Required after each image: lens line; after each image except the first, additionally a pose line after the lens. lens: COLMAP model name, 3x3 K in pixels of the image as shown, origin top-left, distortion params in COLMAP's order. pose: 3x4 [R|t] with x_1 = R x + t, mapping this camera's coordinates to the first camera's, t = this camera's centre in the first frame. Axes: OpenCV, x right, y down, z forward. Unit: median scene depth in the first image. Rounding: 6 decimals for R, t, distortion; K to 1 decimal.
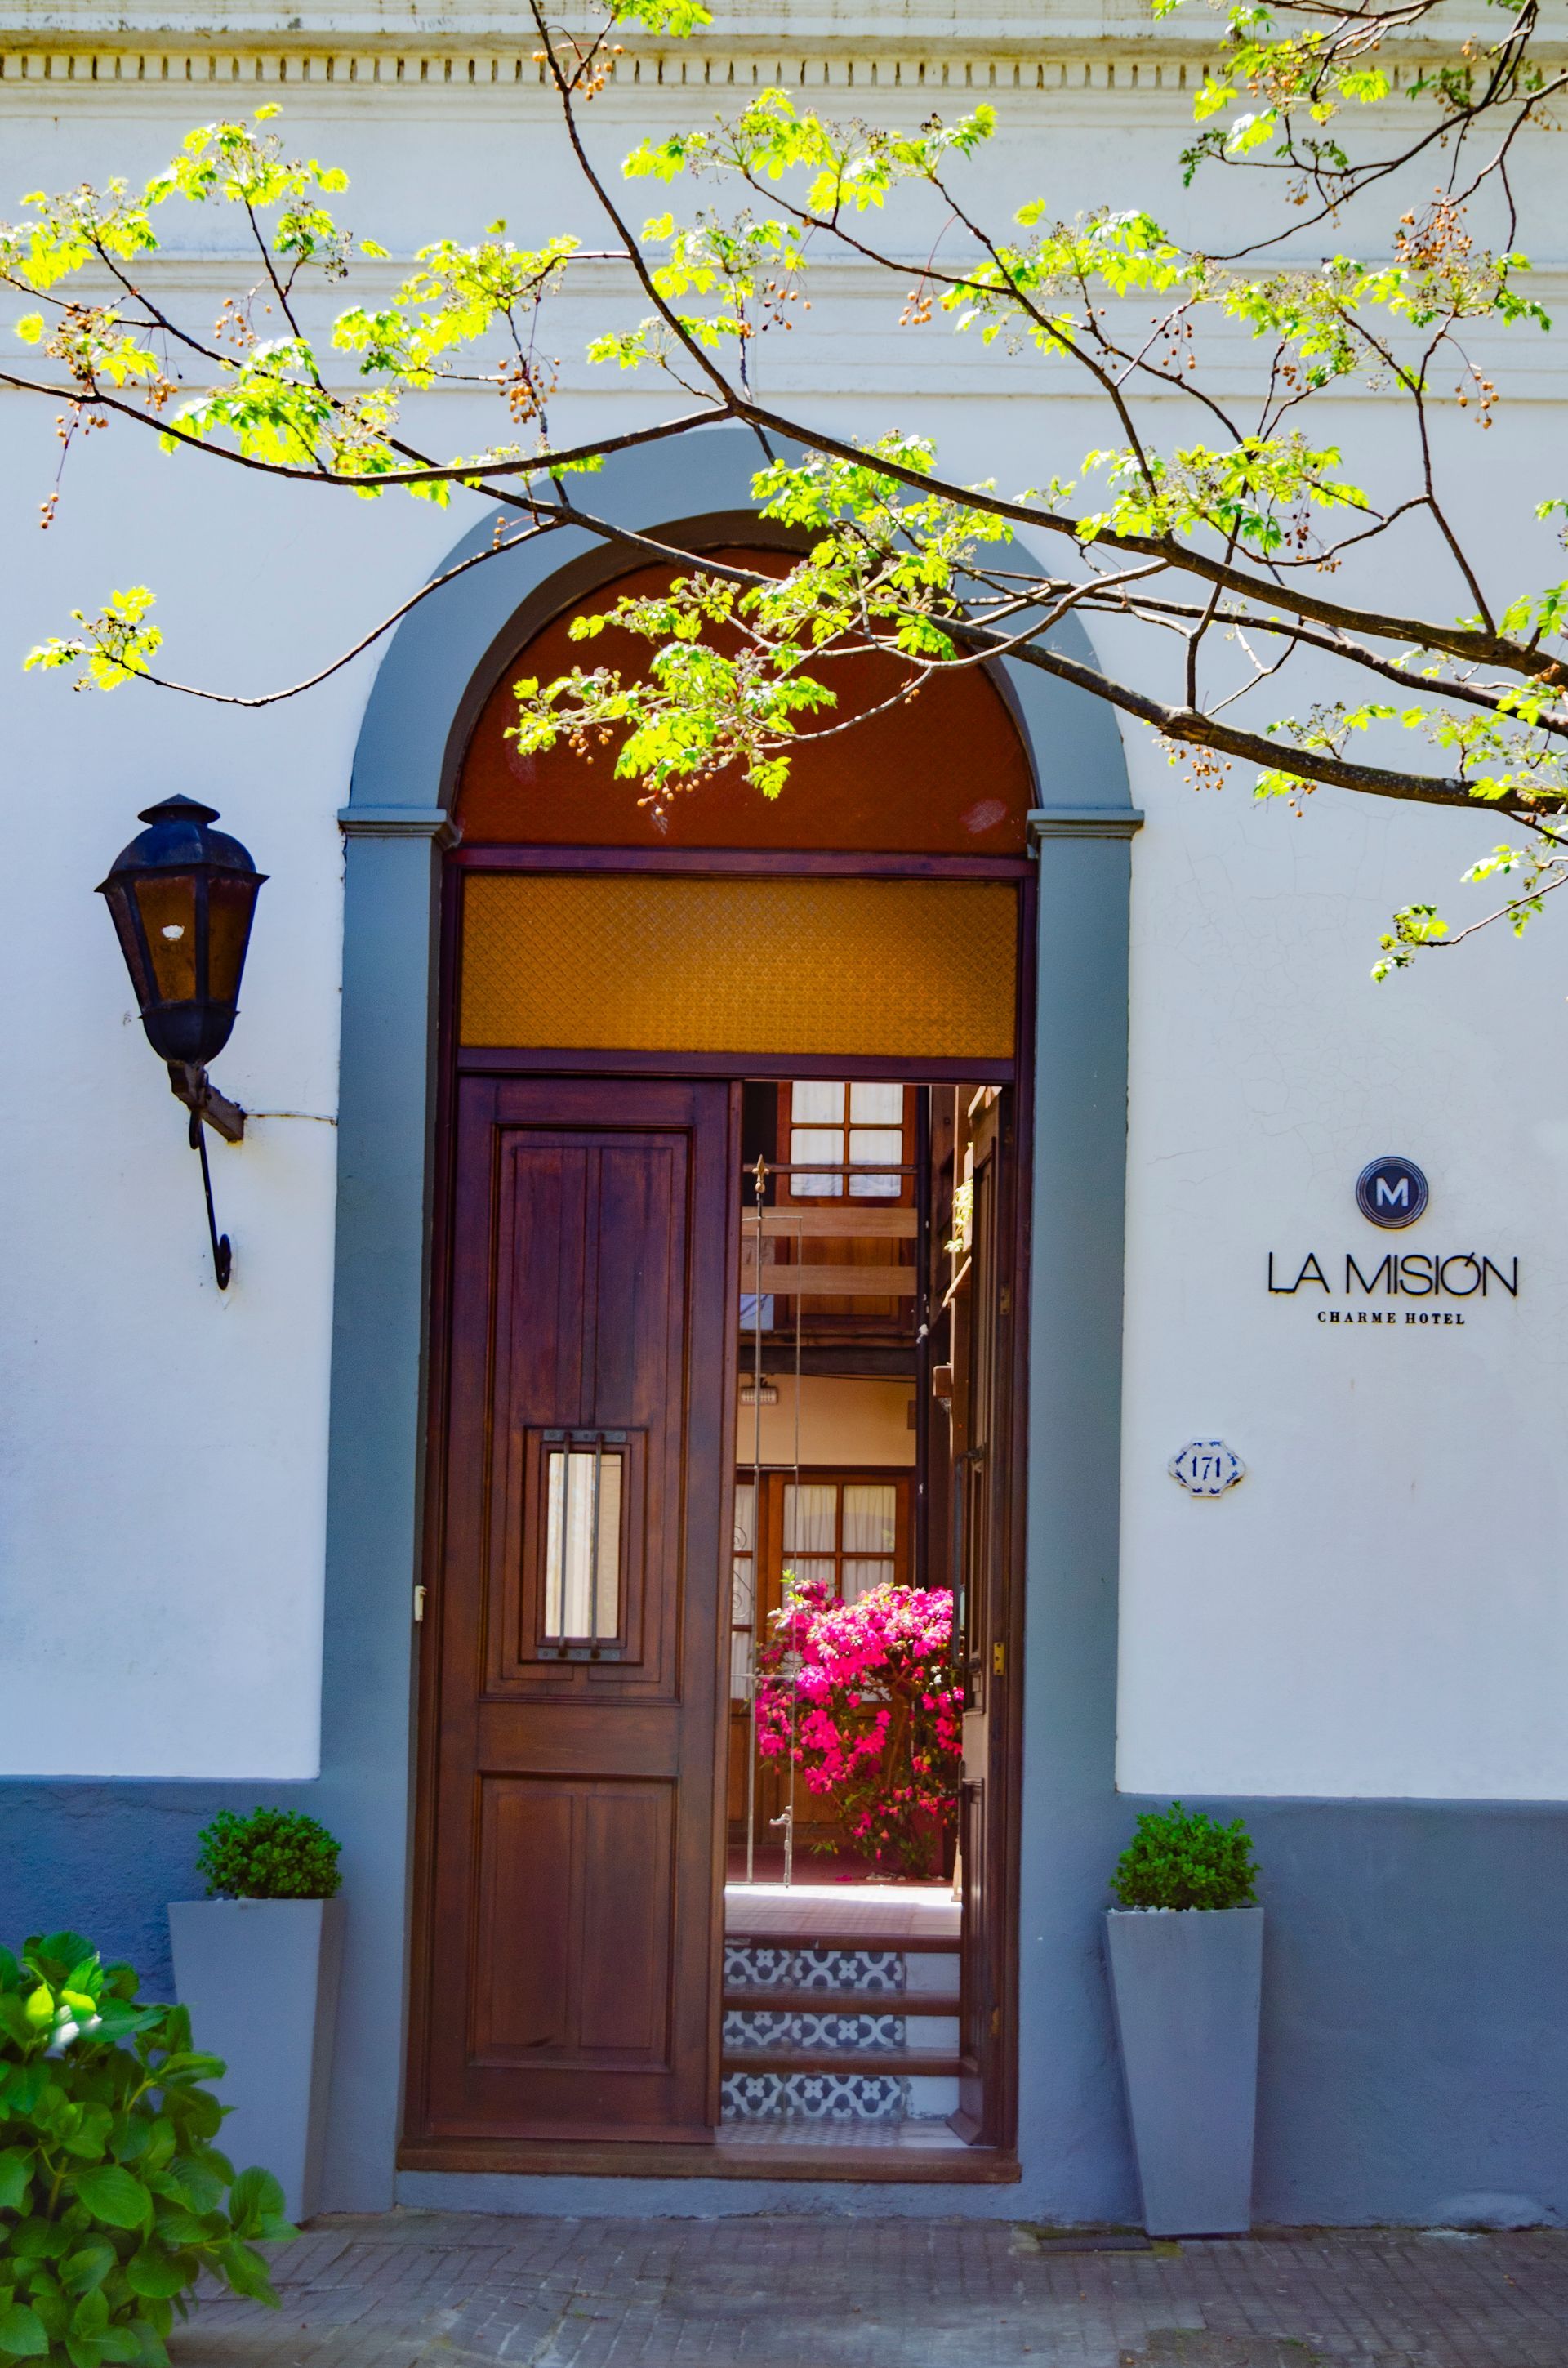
lens RADIAL K [[2890.7, 0, 784.0], [0, 2890.7, 1184.0], [0, 0, 1]] dist [-0.046780, 0.012006]
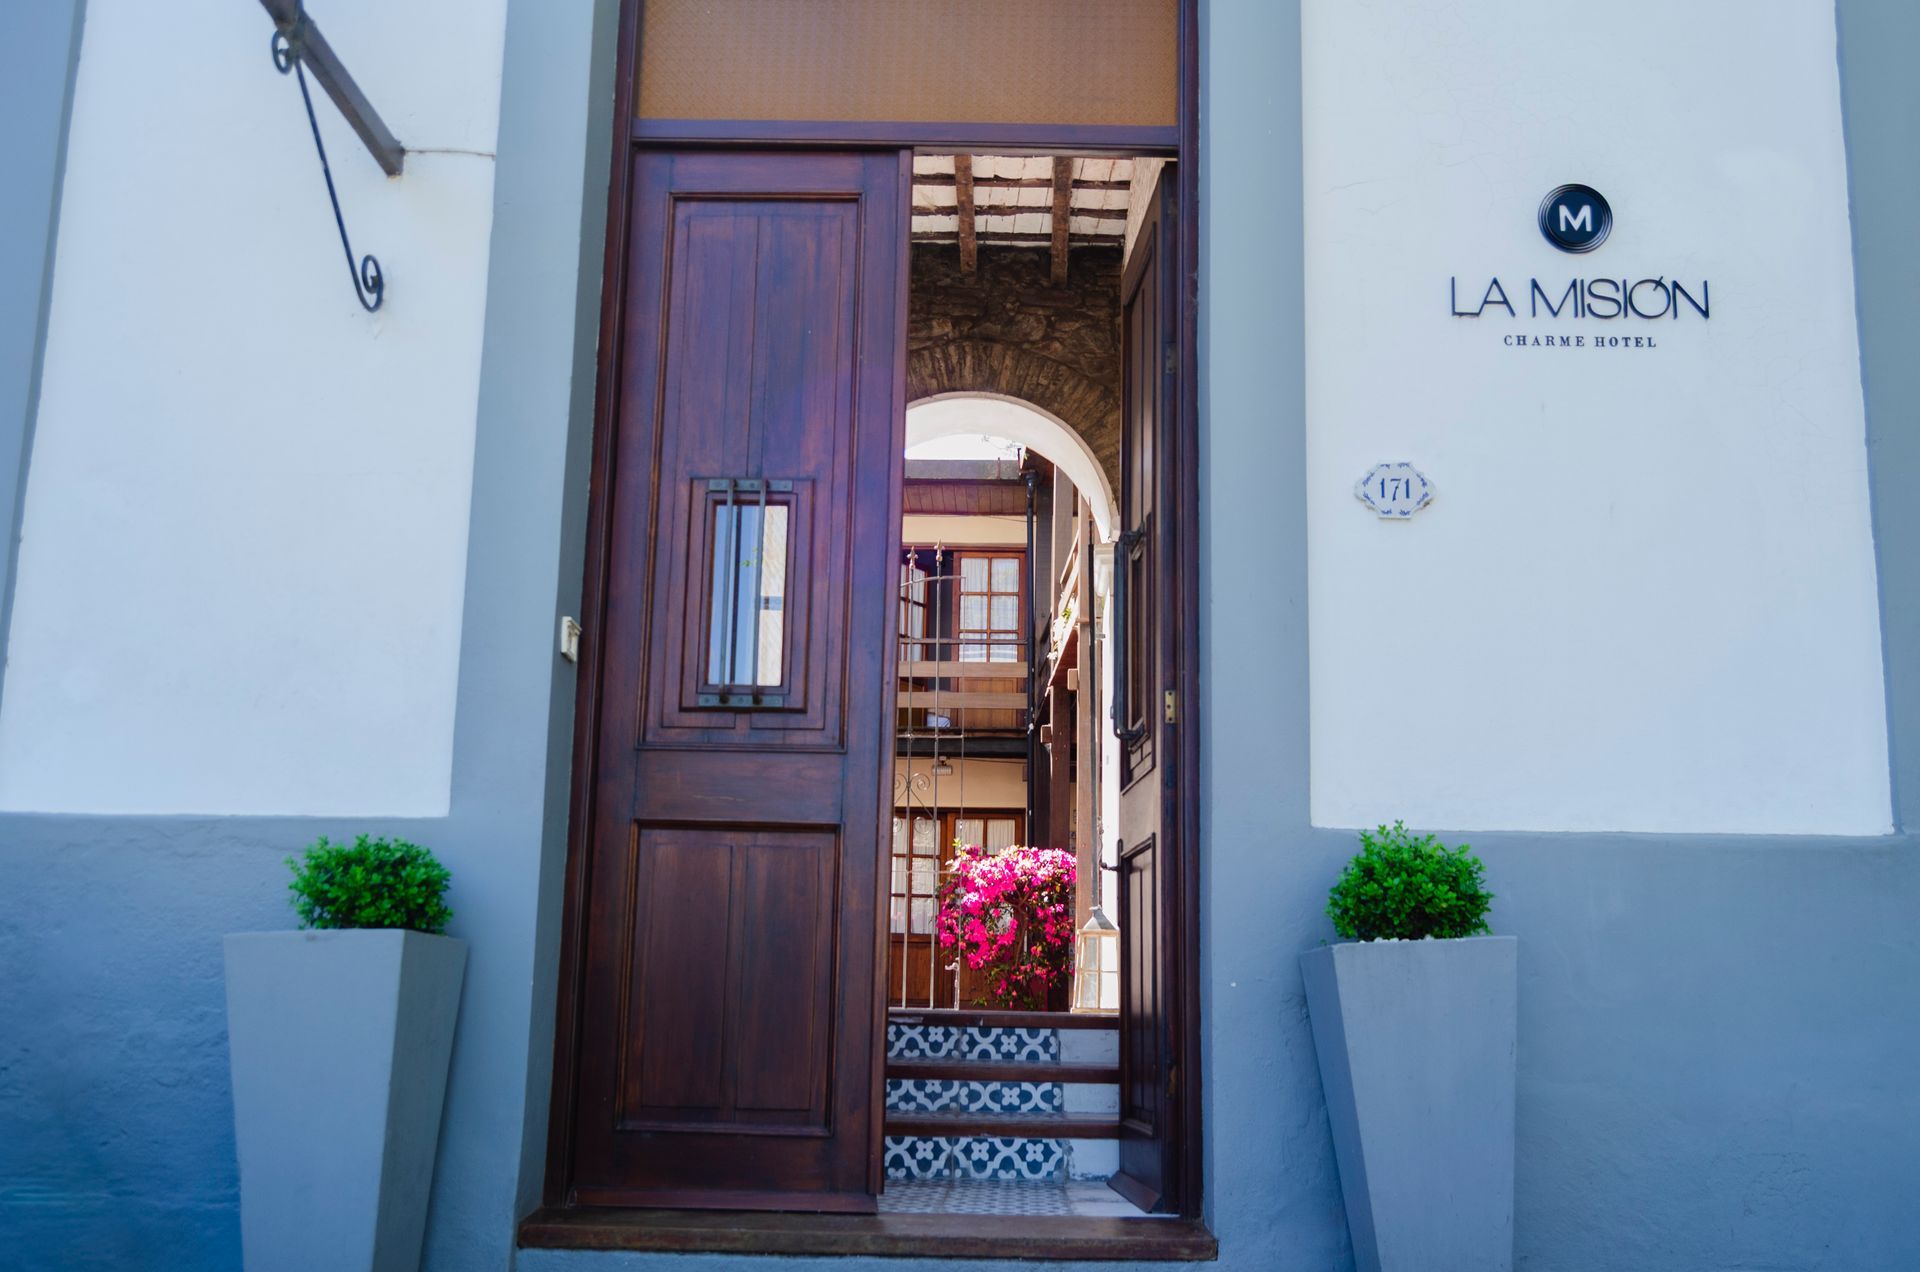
lens RADIAL K [[1533.8, 0, 972.6], [0, 1533.8, 611.1], [0, 0, 1]] dist [-0.021929, 0.011195]
pose [[0.999937, 0.000105, 0.011260, 0.001233], [0.000248, 0.999508, -0.031377, 0.143964], [-0.011258, 0.031378, 0.999444, 0.464976]]
